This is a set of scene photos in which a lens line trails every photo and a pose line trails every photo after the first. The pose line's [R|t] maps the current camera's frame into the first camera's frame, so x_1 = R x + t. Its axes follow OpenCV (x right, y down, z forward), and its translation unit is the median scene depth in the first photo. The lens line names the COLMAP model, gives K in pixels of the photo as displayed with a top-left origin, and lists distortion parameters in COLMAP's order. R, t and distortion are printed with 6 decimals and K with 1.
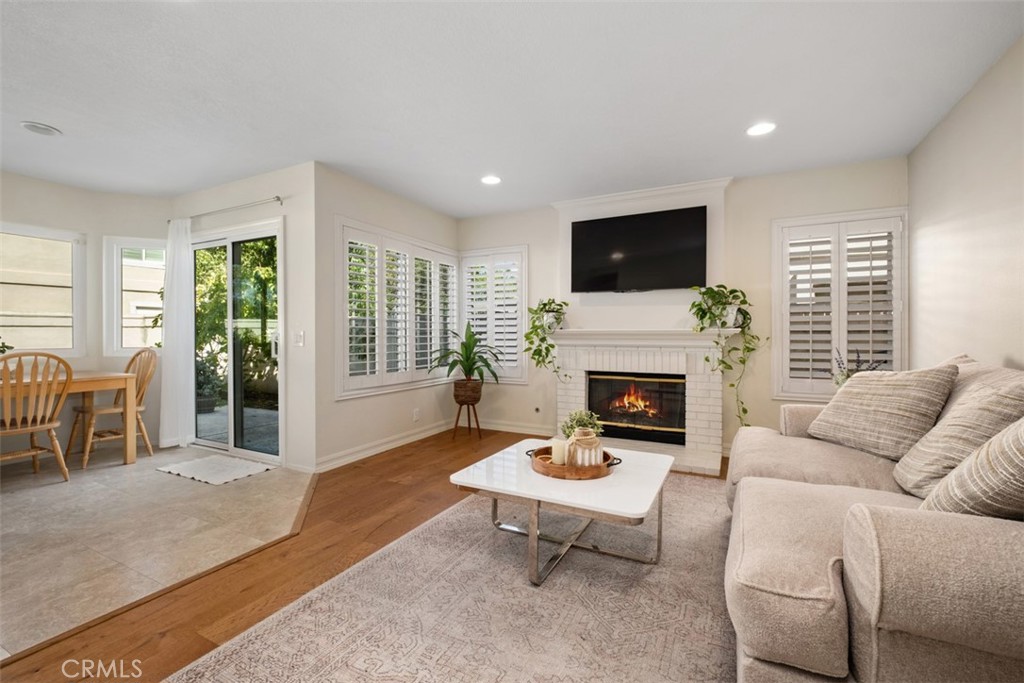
lens RADIAL K [[441.3, 0, 494.3], [0, 441.3, 334.0], [0, 0, 1]] dist [-0.001052, -0.002834]
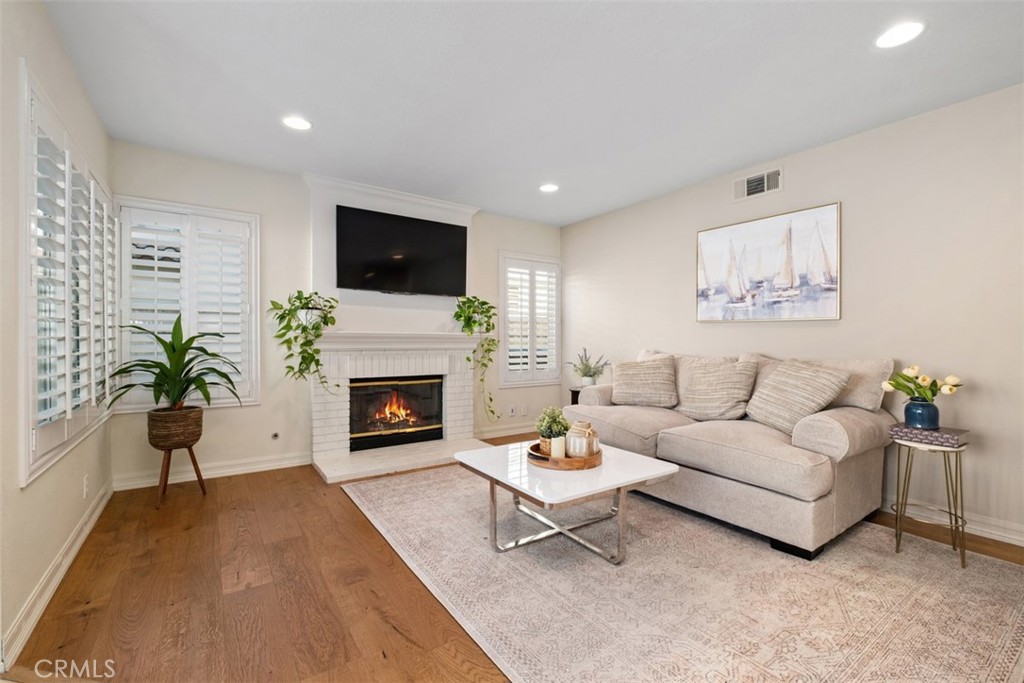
lens RADIAL K [[441.3, 0, 526.2], [0, 441.3, 338.8], [0, 0, 1]] dist [-0.001052, -0.002834]
pose [[0.450446, 0.003340, 0.892797, -0.459572], [-0.009396, 0.999955, 0.001000, -0.000080], [-0.892754, -0.008839, 0.450457, 0.322277]]
